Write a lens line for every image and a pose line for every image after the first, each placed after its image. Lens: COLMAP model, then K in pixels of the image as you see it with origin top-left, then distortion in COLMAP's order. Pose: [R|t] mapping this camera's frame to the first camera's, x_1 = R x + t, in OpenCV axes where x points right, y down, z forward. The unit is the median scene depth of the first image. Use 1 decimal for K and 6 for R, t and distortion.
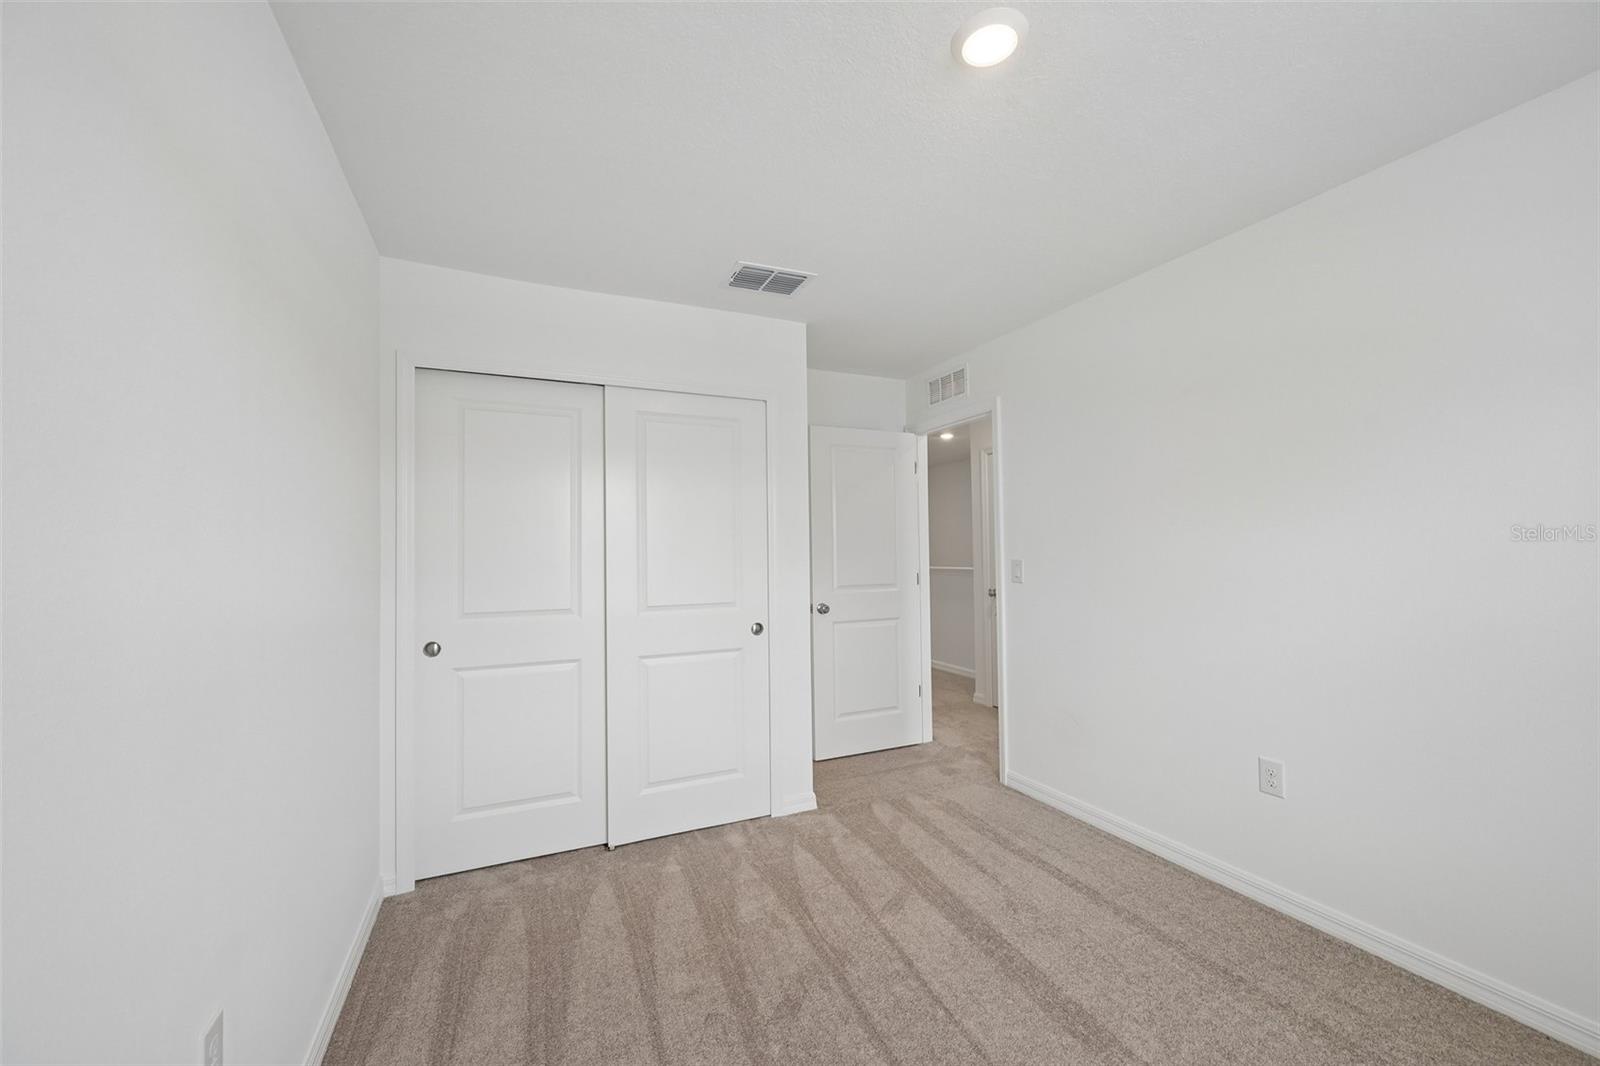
lens RADIAL K [[643.7, 0, 803.3], [0, 643.7, 537.1], [0, 0, 1]] dist [0.006230, -0.000466]
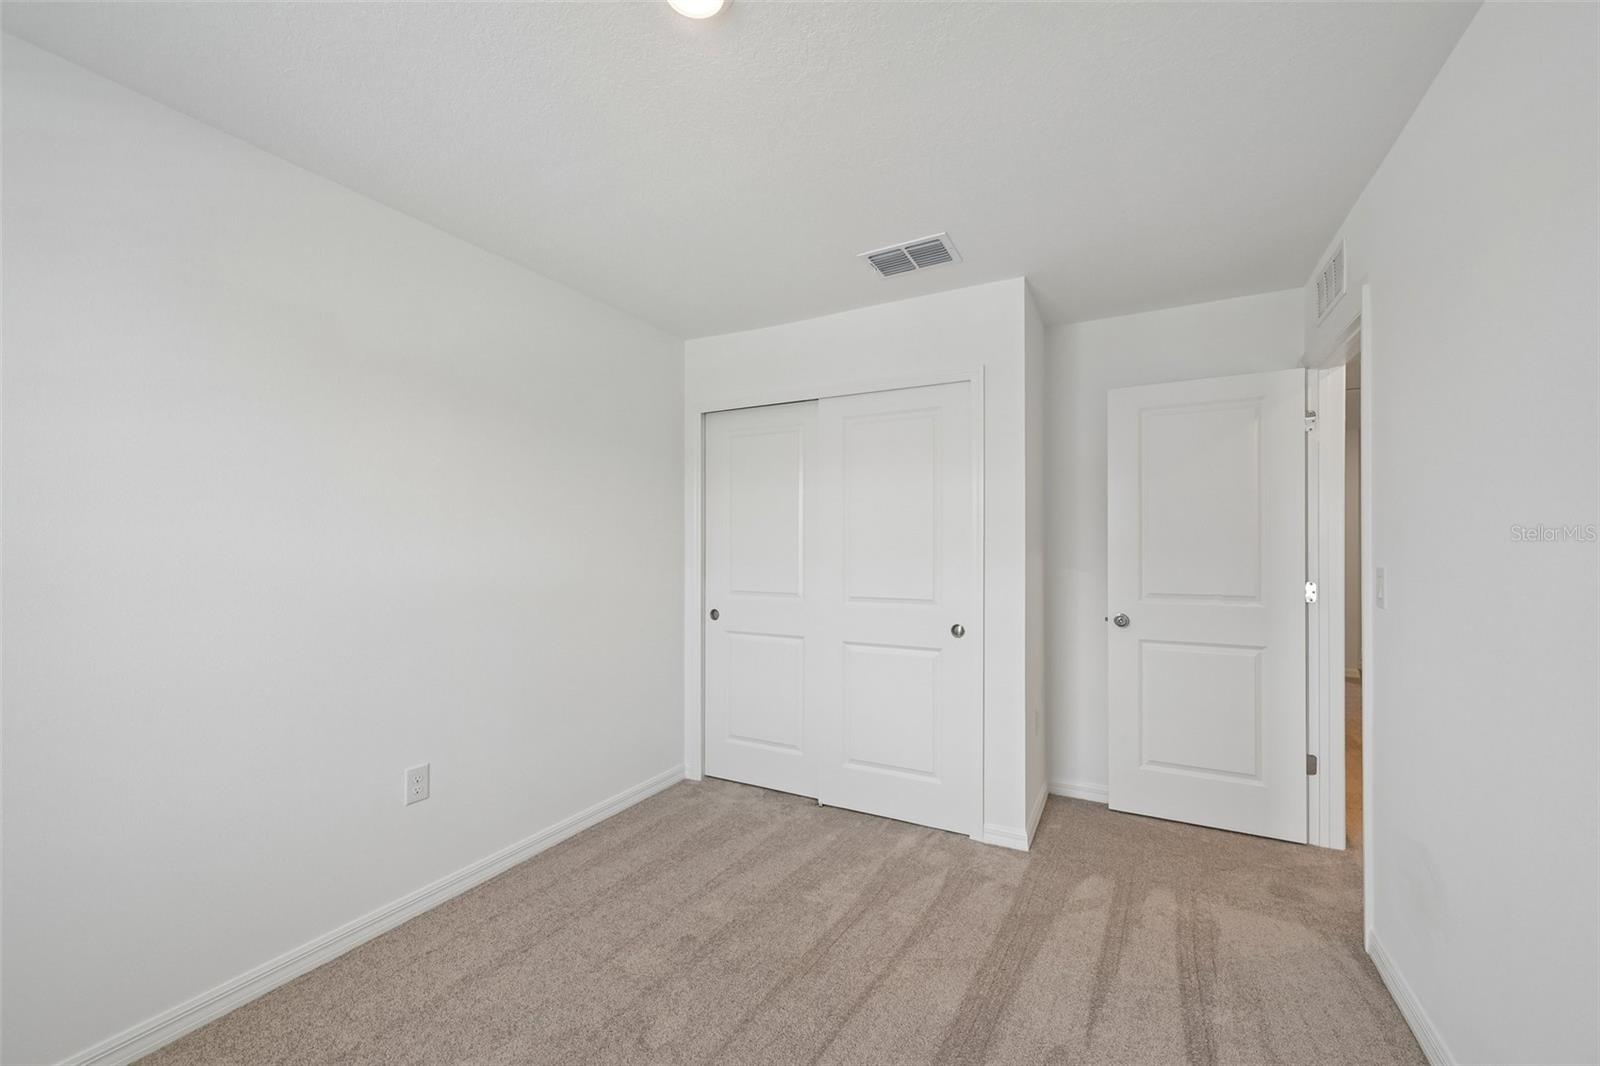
lens RADIAL K [[643.7, 0, 813.0], [0, 643.7, 544.9], [0, 0, 1]] dist [0.006230, -0.000466]
pose [[0.594691, 0.008395, -0.803911, 0.611051], [0.009062, 0.999812, 0.017144, 0.001899], [0.803903, -0.017480, 0.594503, 0.319049]]
